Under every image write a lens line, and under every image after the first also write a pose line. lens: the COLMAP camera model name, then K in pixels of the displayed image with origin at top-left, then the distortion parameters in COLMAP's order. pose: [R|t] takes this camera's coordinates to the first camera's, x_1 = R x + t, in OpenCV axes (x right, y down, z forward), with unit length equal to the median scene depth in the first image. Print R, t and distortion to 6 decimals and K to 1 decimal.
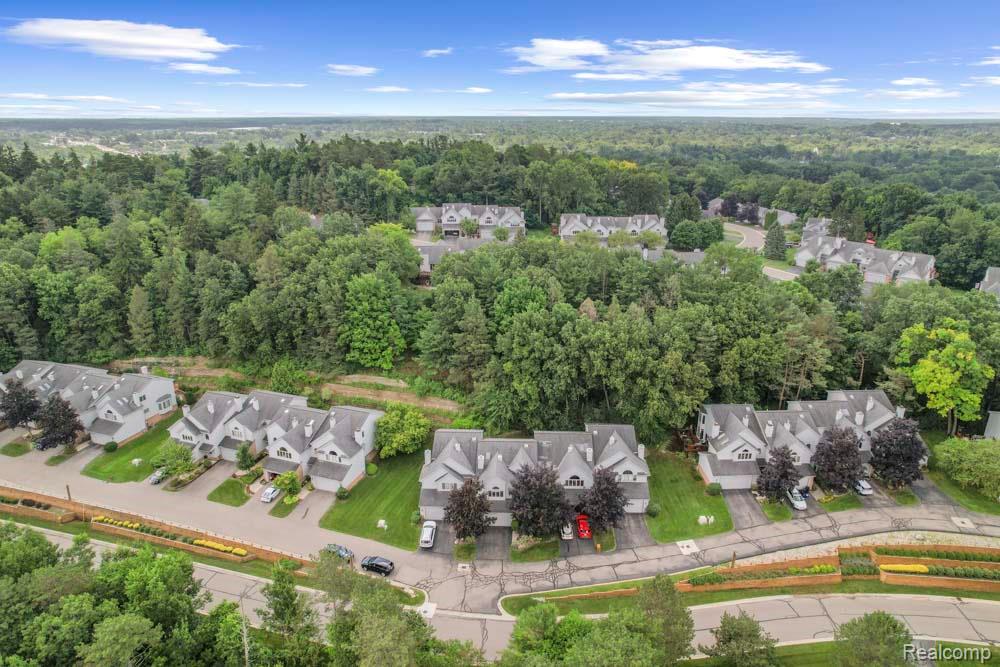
lens RADIAL K [[640.5, 0, 497.0], [0, 640.5, 315.1], [0, 0, 1]] dist [-0.007026, 0.000805]
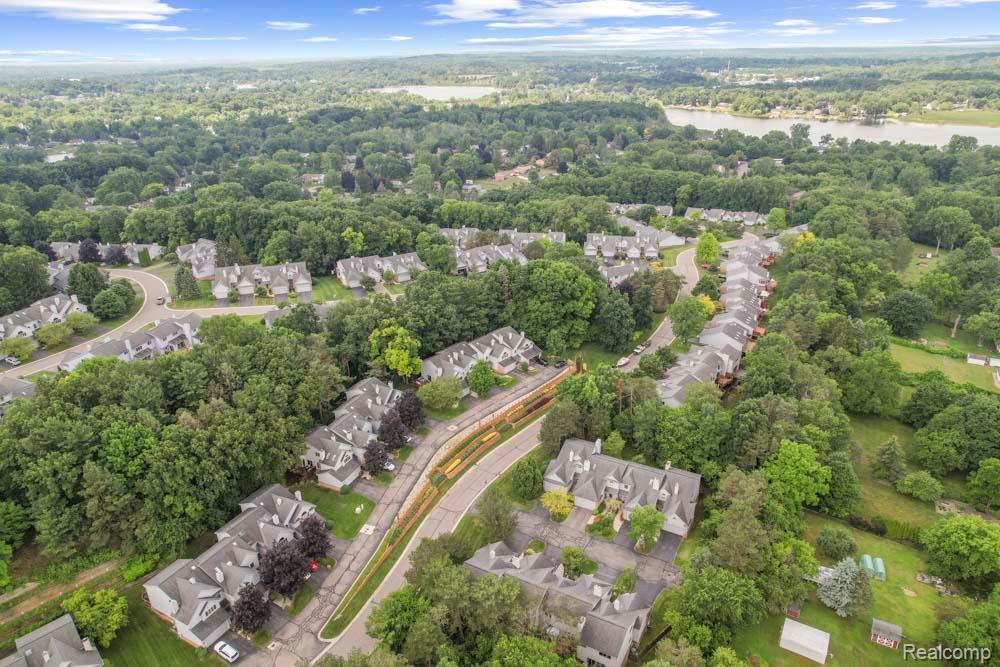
lens RADIAL K [[640.5, 0, 497.0], [0, 640.5, 315.1], [0, 0, 1]] dist [-0.007026, 0.000805]
pose [[0.479515, -0.343064, 0.807696, -0.554748], [0.310519, 0.927200, 0.209472, -0.305958], [-0.820758, 0.150360, 0.551134, -0.161625]]
